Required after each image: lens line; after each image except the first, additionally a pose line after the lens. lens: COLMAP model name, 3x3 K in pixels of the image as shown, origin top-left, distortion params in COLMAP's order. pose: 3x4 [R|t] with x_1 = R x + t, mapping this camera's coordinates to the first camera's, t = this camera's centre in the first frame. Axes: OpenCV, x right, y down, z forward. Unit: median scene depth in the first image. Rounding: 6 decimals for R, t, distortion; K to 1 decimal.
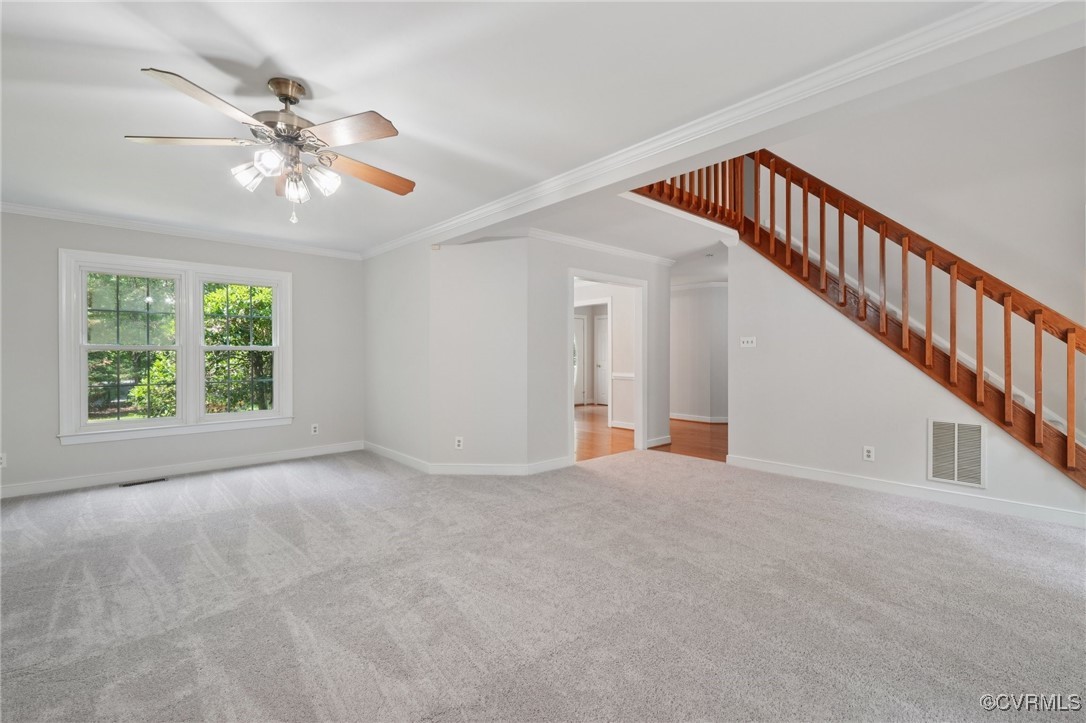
lens RADIAL K [[478.6, 0, 543.0], [0, 478.6, 361.5], [0, 0, 1]] dist [0.007593, -0.000273]
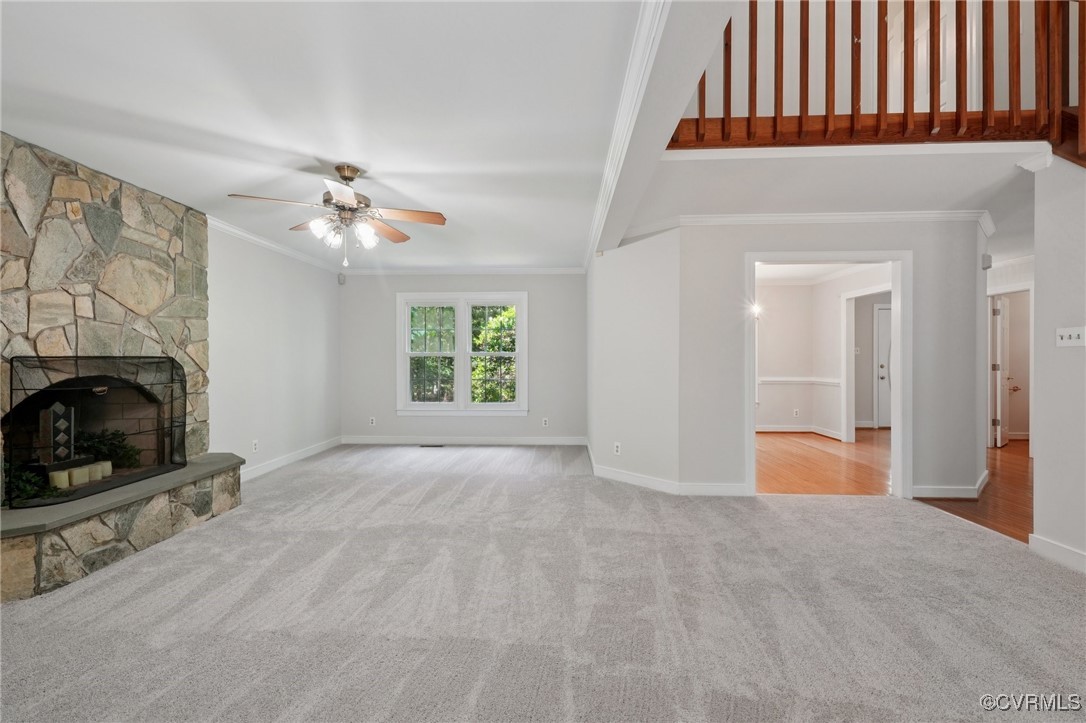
lens RADIAL K [[478.6, 0, 543.0], [0, 478.6, 361.5], [0, 0, 1]] dist [0.007593, -0.000273]
pose [[0.711889, 0.005237, -0.702272, 0.513725], [-0.010589, 0.999939, -0.003278, -0.005144], [0.702212, 0.009770, 0.711901, 0.238641]]
